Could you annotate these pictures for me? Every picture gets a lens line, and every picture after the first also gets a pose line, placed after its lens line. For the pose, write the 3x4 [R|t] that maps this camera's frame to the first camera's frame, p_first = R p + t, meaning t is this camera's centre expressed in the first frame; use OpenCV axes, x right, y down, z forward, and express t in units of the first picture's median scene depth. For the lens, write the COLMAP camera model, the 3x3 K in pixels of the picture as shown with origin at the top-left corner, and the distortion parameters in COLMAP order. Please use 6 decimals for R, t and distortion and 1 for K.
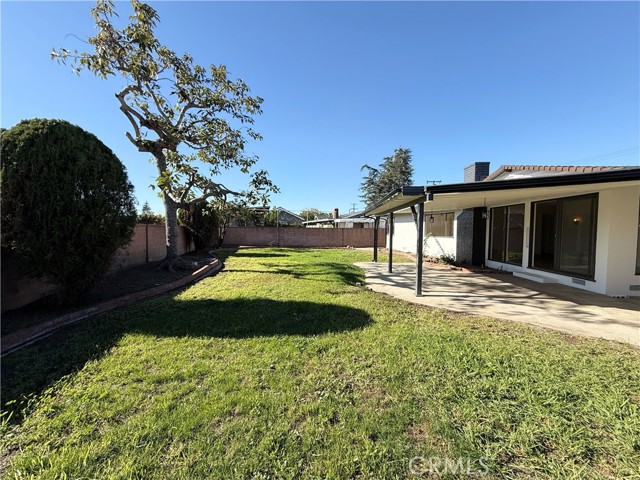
lens RADIAL K [[262.3, 0, 320.4], [0, 262.3, 237.9], [0, 0, 1]] dist [-0.003857, -0.000206]
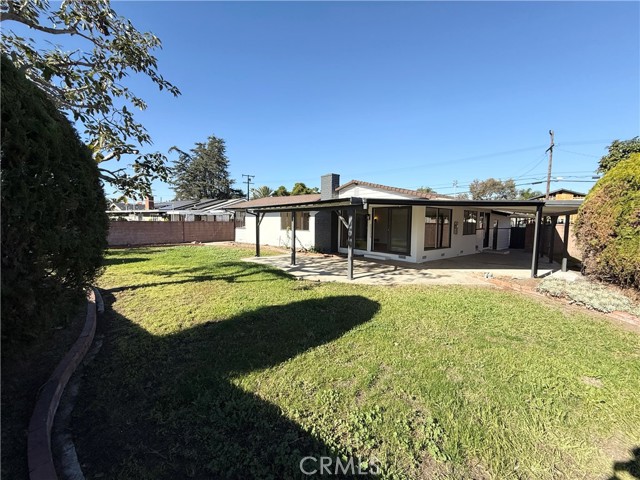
lens RADIAL K [[262.3, 0, 319.9], [0, 262.3, 242.2], [0, 0, 1]] dist [-0.003857, -0.000206]
pose [[0.711548, -0.057530, 0.700278, -0.311728], [0.016753, 0.997748, 0.064945, -0.027019], [-0.702437, -0.034480, 0.710910, 0.079668]]
